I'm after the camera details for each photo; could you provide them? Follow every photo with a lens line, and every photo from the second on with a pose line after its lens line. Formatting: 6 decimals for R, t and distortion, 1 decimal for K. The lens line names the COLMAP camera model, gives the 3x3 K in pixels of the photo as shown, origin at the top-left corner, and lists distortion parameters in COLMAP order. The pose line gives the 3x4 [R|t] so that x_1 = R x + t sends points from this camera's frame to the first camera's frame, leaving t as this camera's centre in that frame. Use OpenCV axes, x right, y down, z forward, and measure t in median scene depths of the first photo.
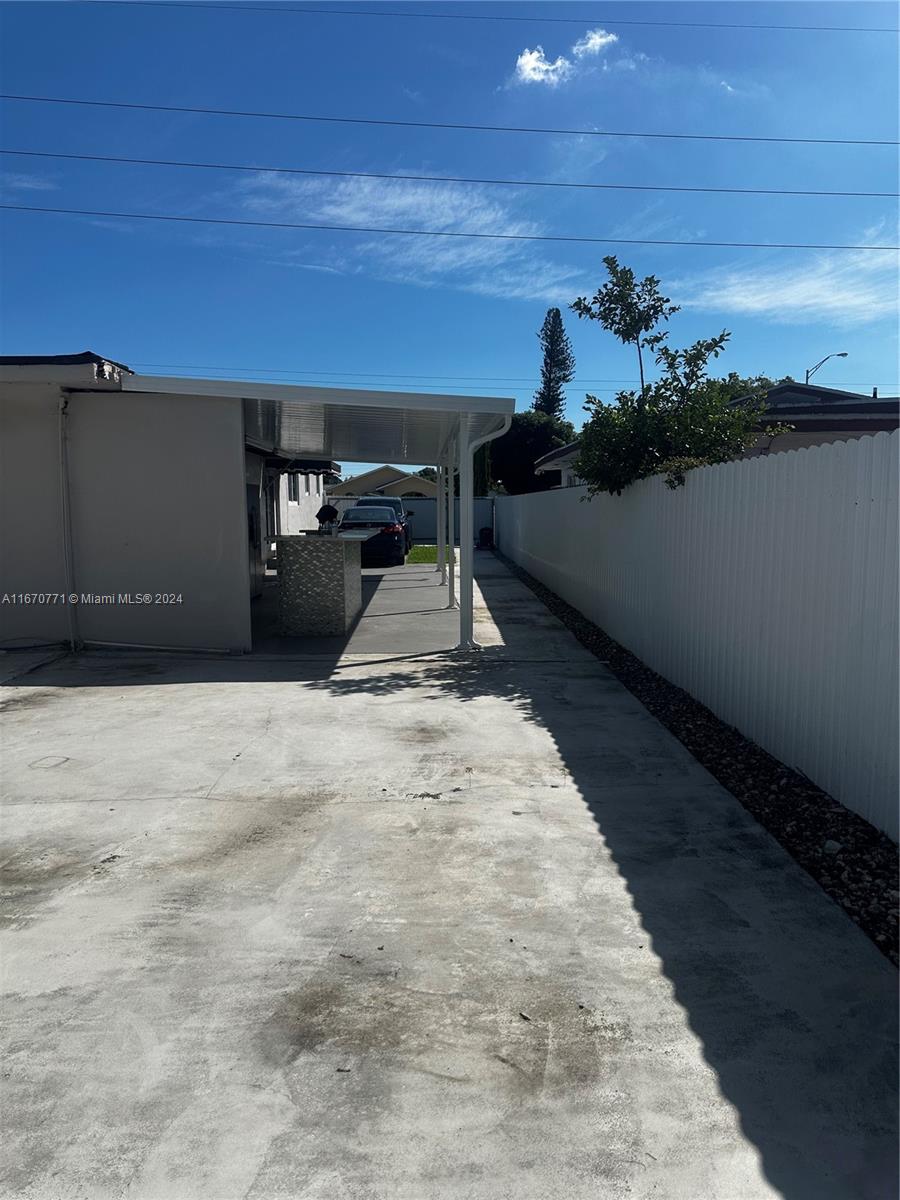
lens RADIAL K [[850.9, 0, 450.3], [0, 850.9, 597.3], [0, 0, 1]] dist [0.047223, -0.060377]
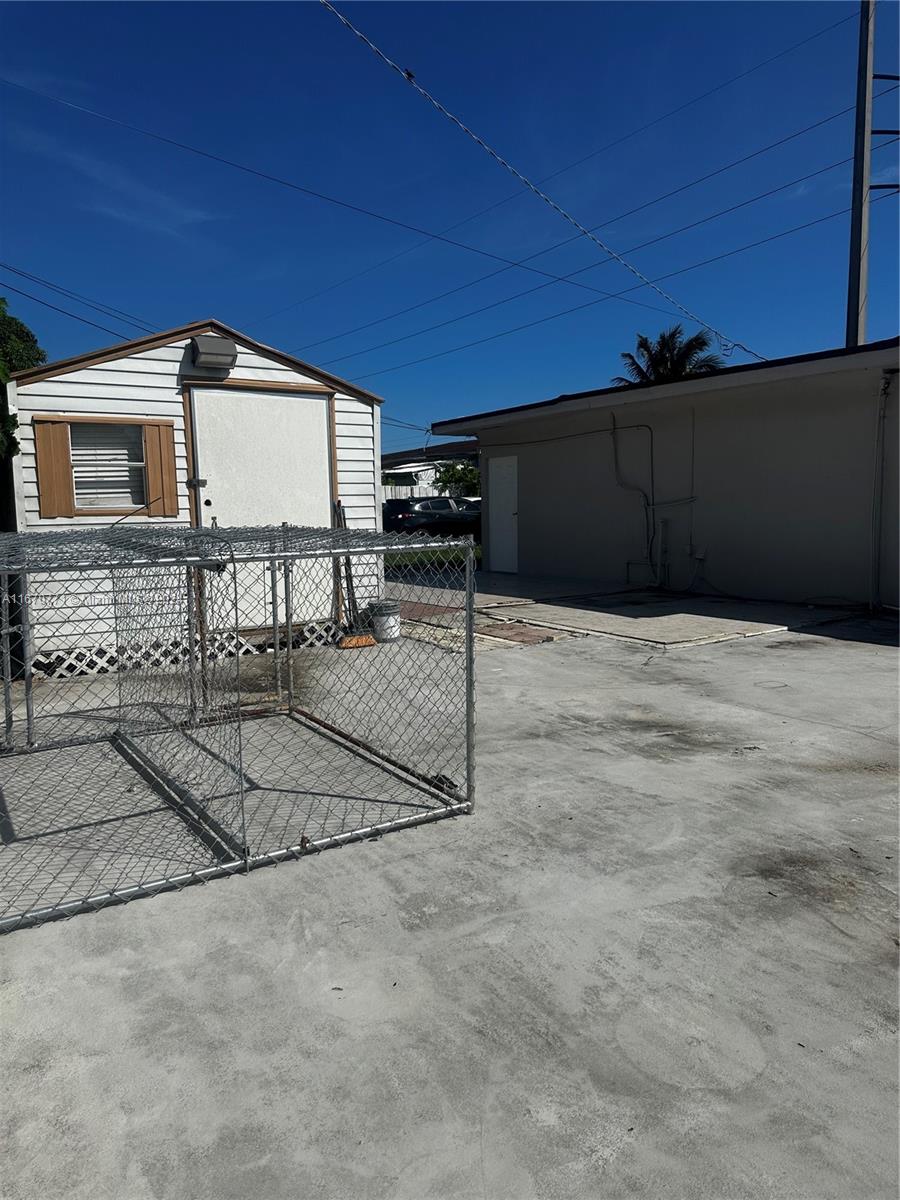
lens RADIAL K [[850.9, 0, 443.4], [0, 850.9, 596.0], [0, 0, 1]] dist [0.047223, -0.060377]
pose [[0.533833, 0.094817, -0.840257, 0.391678], [-0.075025, 0.995085, 0.064623, 0.023909], [0.842255, 0.028543, 0.538323, -0.094258]]
